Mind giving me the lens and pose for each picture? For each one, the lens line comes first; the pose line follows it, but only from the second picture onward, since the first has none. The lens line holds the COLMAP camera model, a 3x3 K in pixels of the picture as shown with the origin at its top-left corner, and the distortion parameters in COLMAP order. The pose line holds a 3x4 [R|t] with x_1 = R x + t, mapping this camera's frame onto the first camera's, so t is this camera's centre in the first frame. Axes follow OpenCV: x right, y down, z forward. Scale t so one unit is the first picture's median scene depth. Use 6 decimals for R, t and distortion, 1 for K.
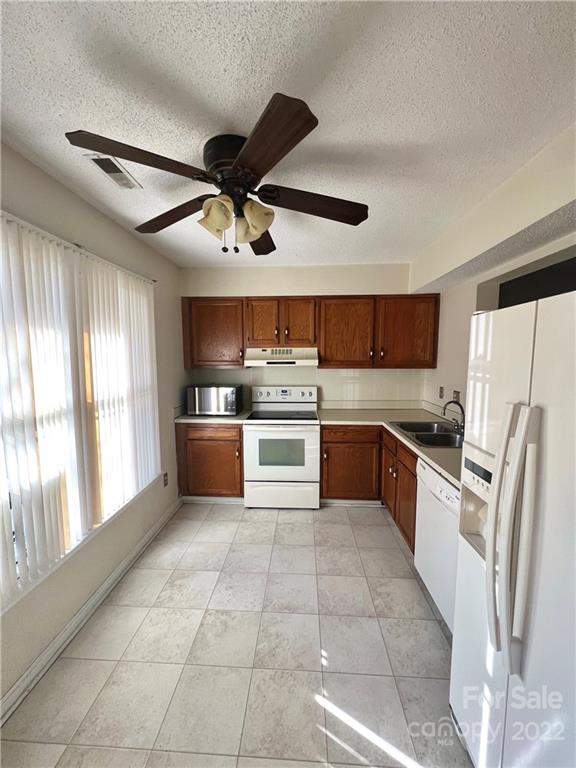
lens RADIAL K [[298.2, 0, 288.0], [0, 298.2, 384.0], [0, 0, 1]] dist [0.000608, 0.000162]
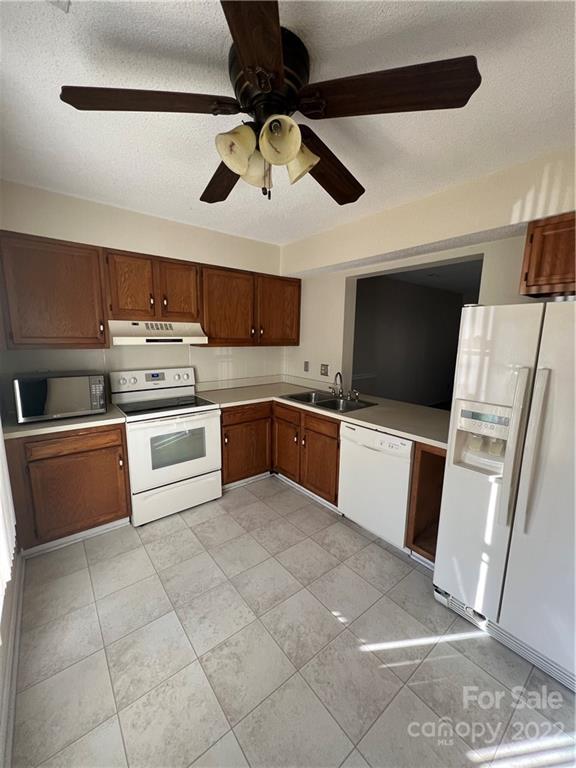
lens RADIAL K [[298.2, 0, 288.0], [0, 298.2, 384.0], [0, 0, 1]] dist [0.000608, 0.000162]
pose [[0.757358, -0.092831, 0.646368, -0.316628], [0.043901, 0.994842, 0.091440, -0.013093], [-0.651522, -0.040877, 0.757527, 0.167026]]
